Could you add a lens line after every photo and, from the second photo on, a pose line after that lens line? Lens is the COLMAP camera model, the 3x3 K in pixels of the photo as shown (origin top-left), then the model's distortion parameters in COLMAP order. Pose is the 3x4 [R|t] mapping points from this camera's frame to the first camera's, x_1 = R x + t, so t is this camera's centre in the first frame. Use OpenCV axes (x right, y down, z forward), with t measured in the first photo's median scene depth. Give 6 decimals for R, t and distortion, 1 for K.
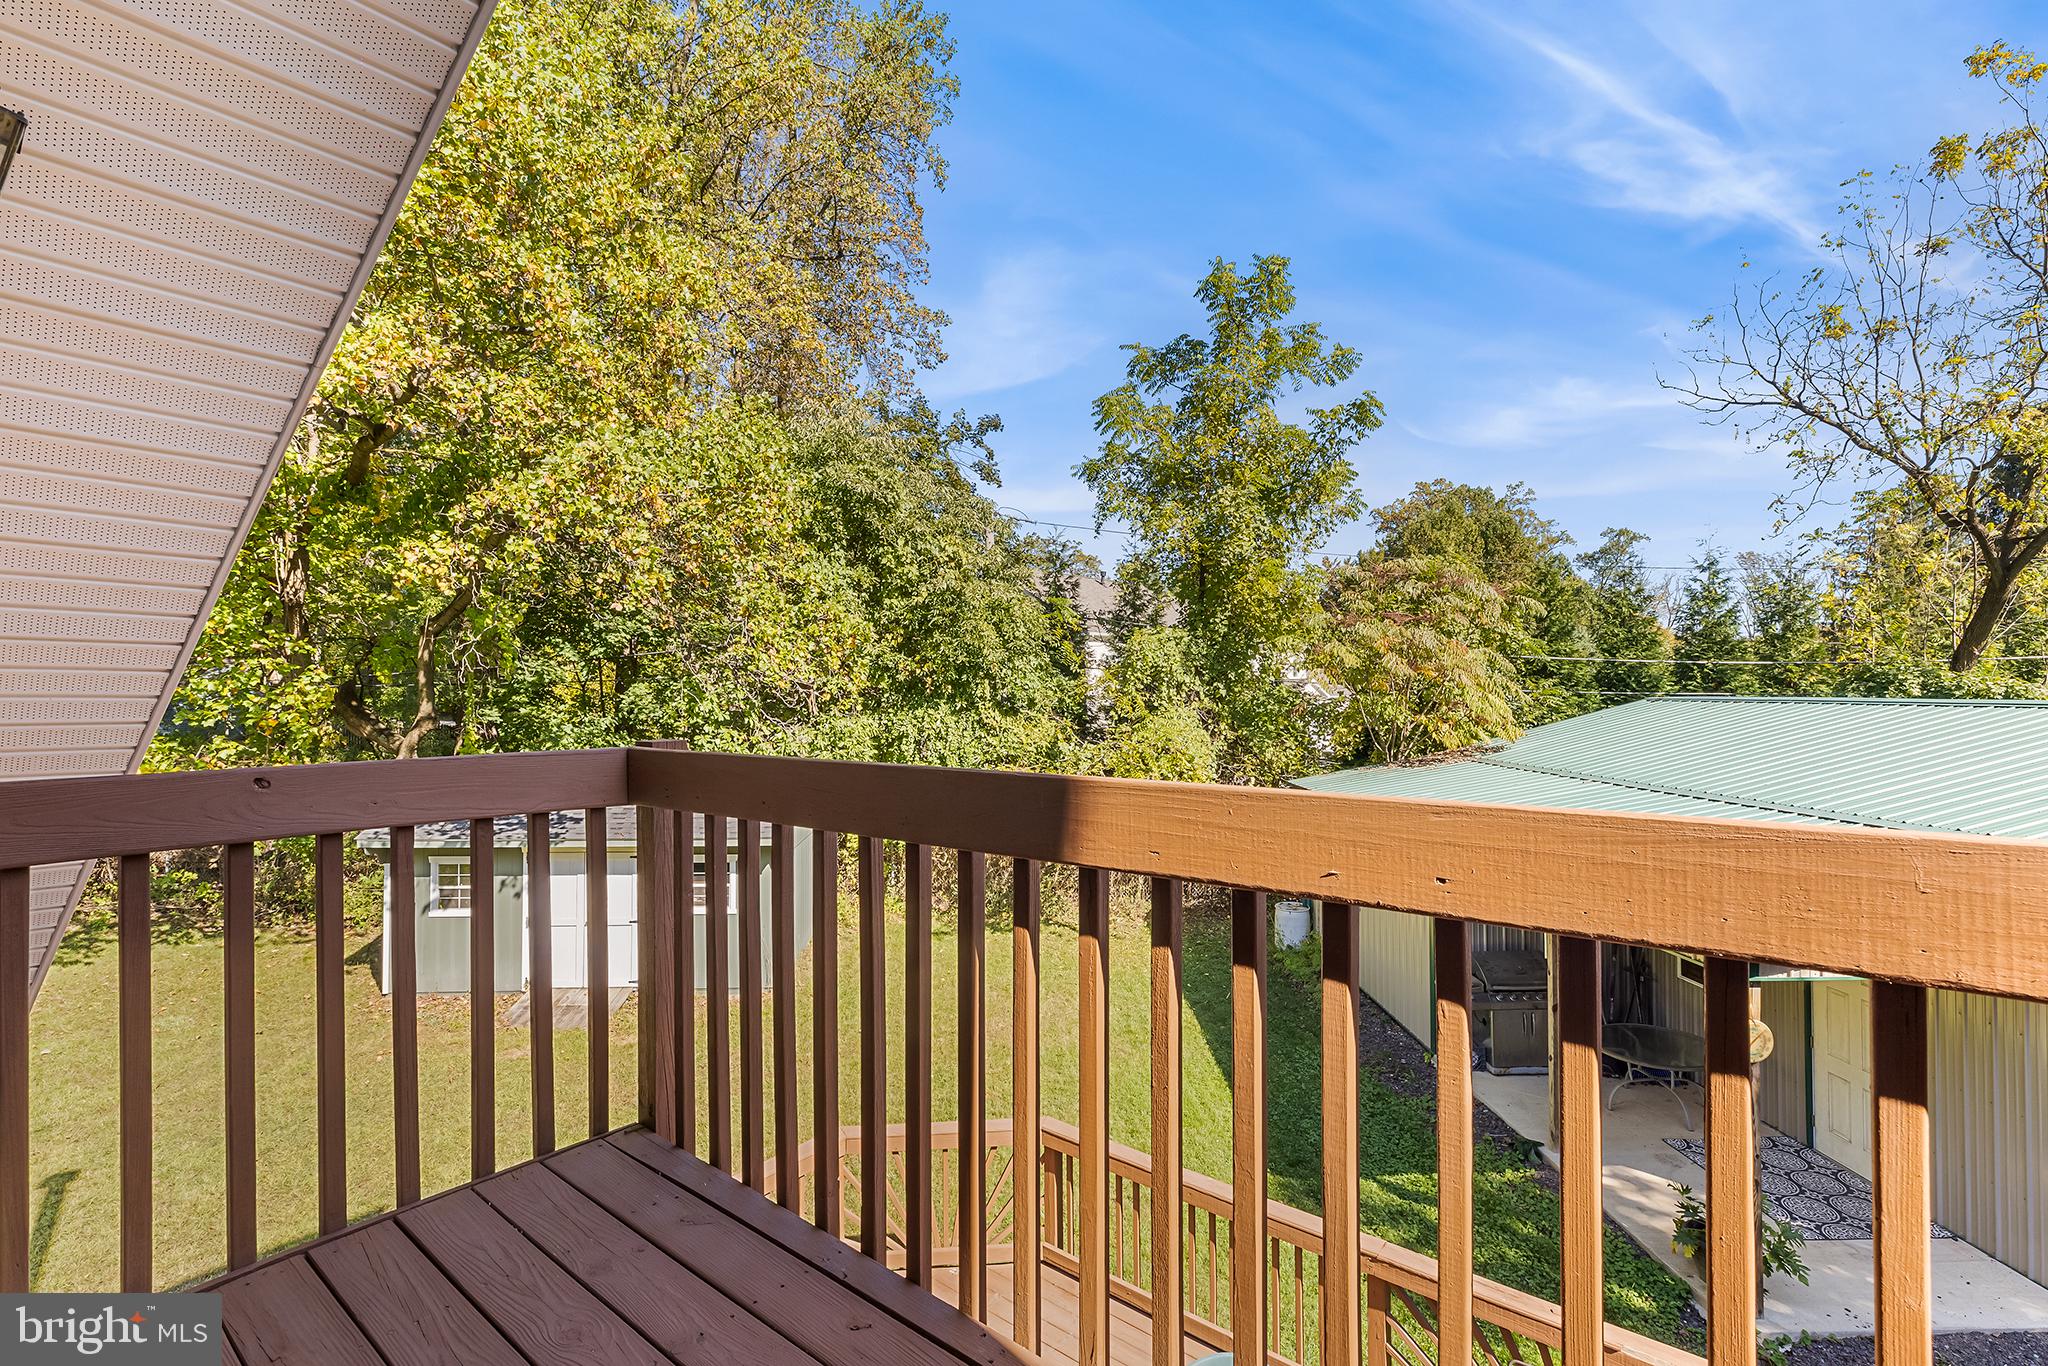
lens RADIAL K [[929.1, 0, 1028.7], [0, 929.1, 683.7], [0, 0, 1]] dist [0.005941, -0.001150]
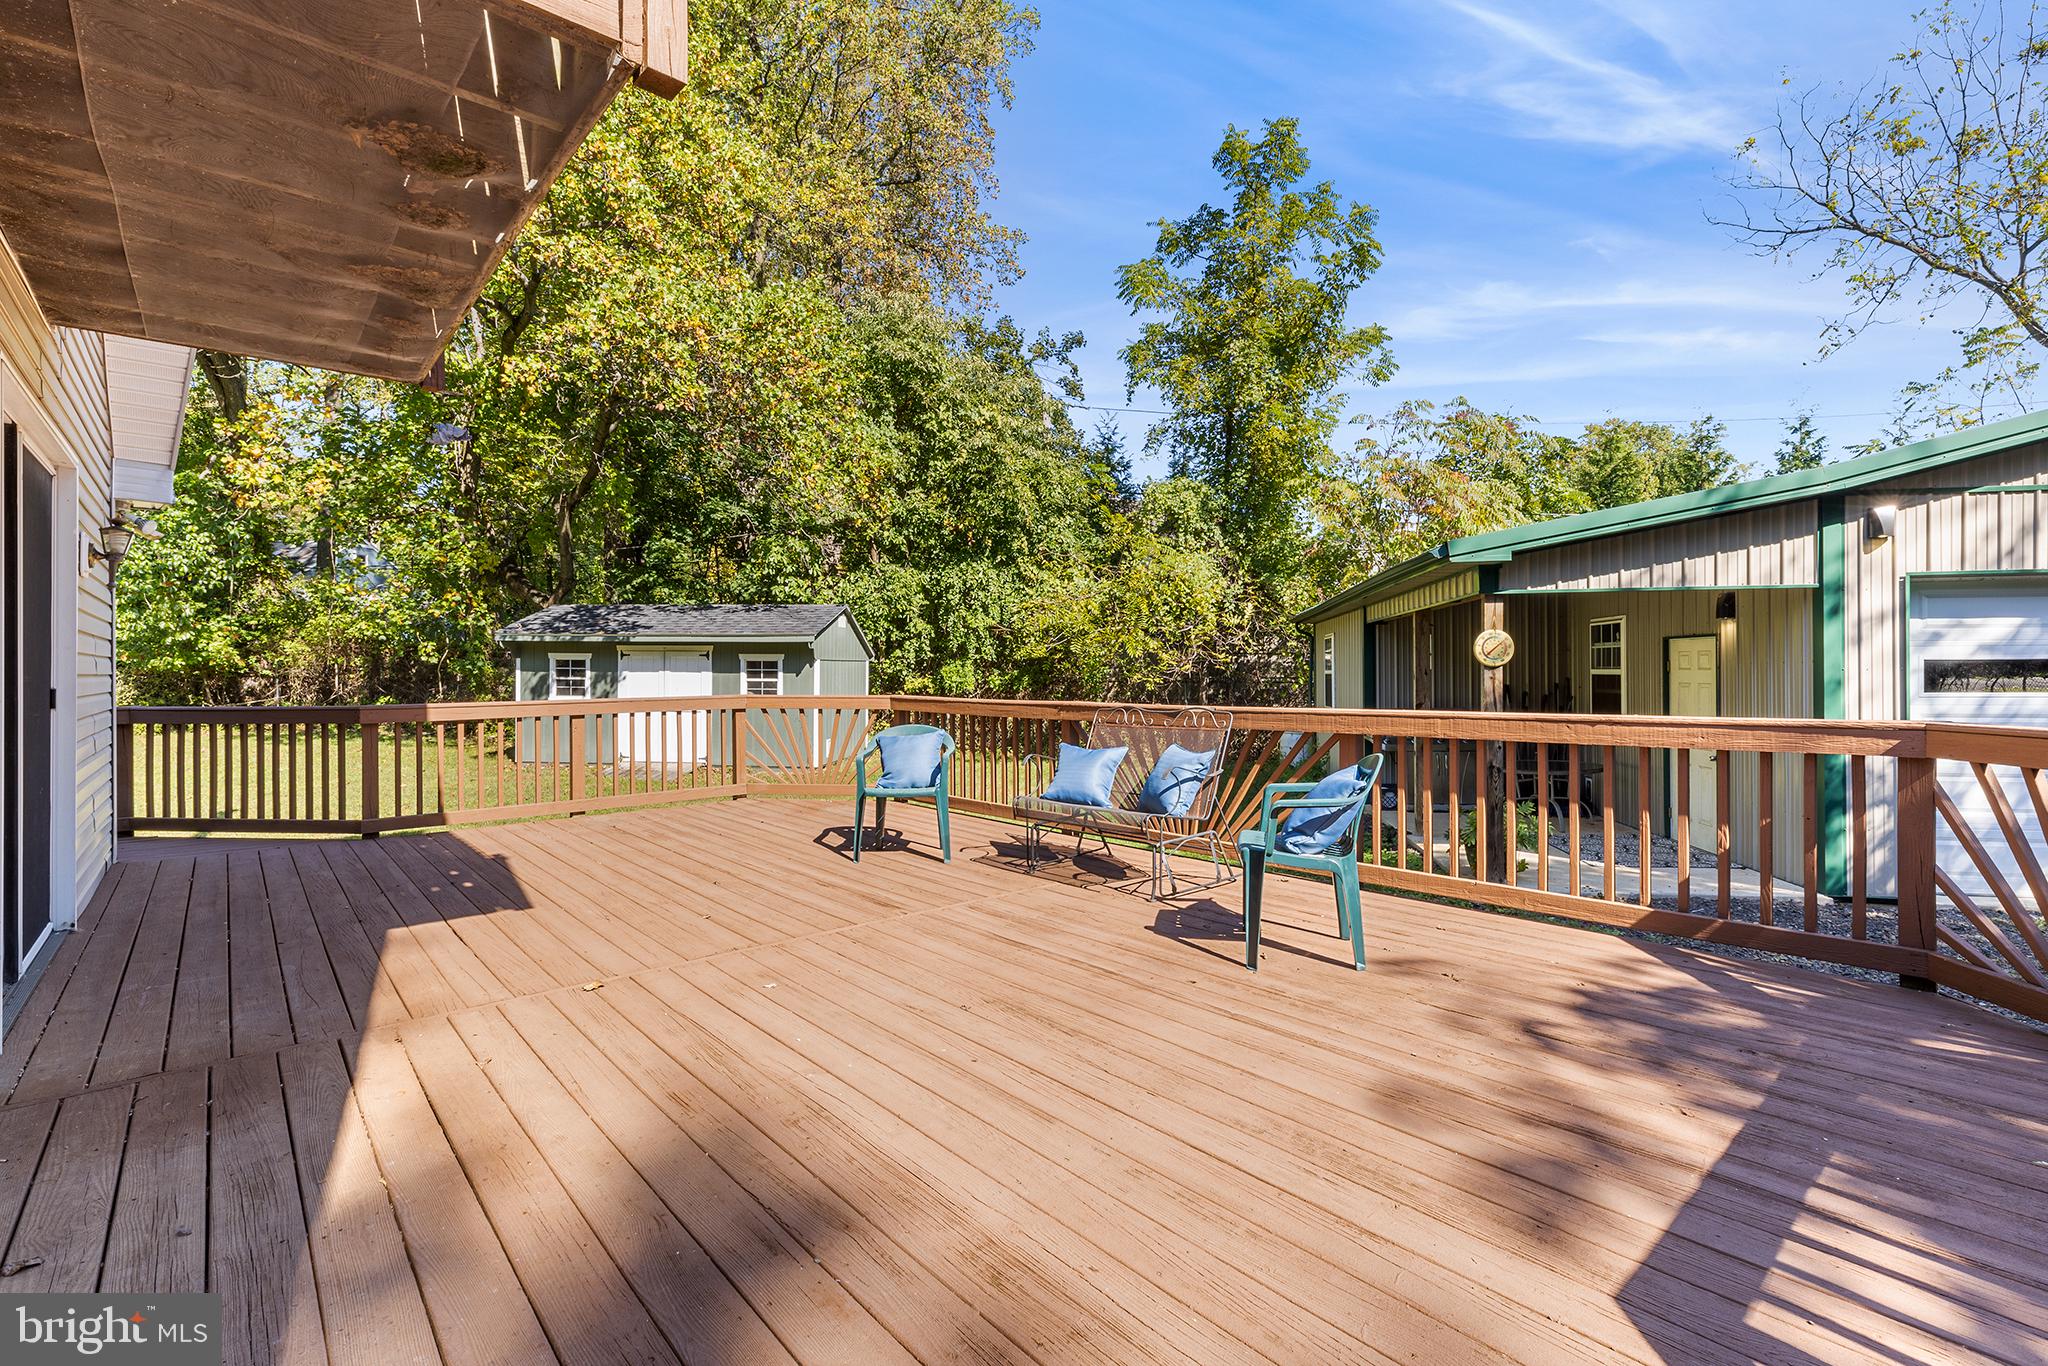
lens RADIAL K [[932.2, 0, 1029.2], [0, 932.2, 670.4], [0, 0, 1]] dist [0.002075, 0.000517]
pose [[0.986258, 0.000393, -0.165214, 0.144227], [0.001080, 0.999961, 0.008822, 0.146778], [0.165211, -0.008879, 0.986218, -0.091564]]
